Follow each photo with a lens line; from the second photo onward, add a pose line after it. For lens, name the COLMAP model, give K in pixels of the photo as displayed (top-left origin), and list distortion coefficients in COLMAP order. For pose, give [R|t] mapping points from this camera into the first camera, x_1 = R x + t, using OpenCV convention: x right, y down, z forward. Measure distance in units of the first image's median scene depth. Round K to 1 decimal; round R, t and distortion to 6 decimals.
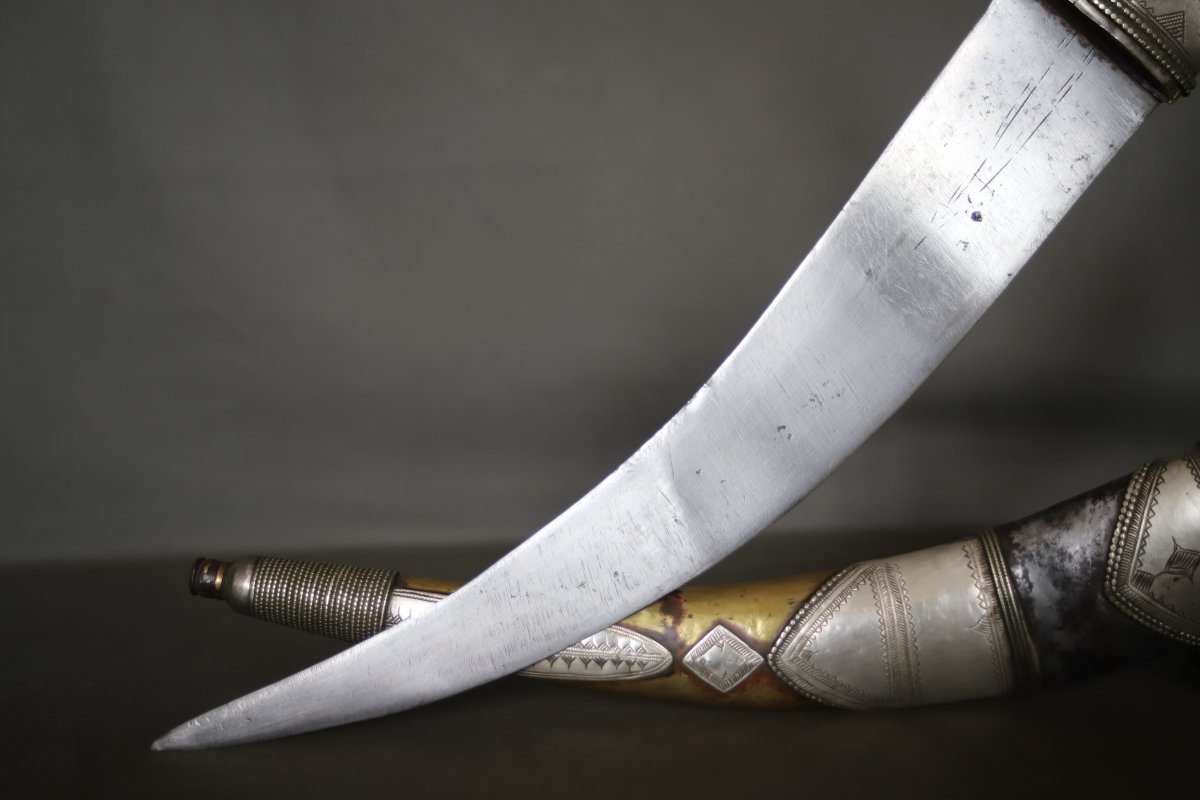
lens RADIAL K [[1934.3, 0, 600.0], [0, 1934.3, 400.0], [0, 0, 1]] dist [0.022090, 0.110654]
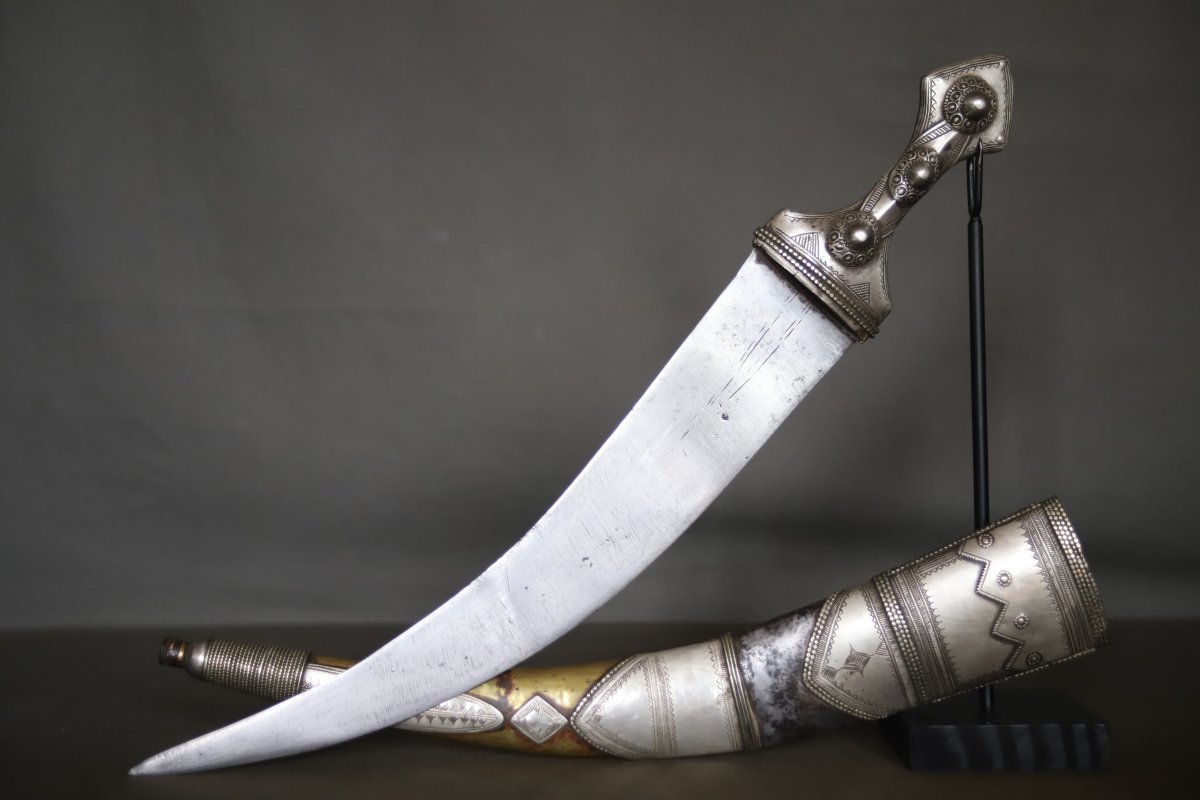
lens RADIAL K [[2140.9, 0, 600.0], [0, 2140.9, 400.0], [0, 0, 1]] dist [0.079066, 0.233248]
pose [[0.997798, 0.036445, 0.055415, 0.012160], [-0.035026, 0.999039, -0.026360, -0.061628], [-0.056322, 0.024361, 0.998115, -0.587467]]
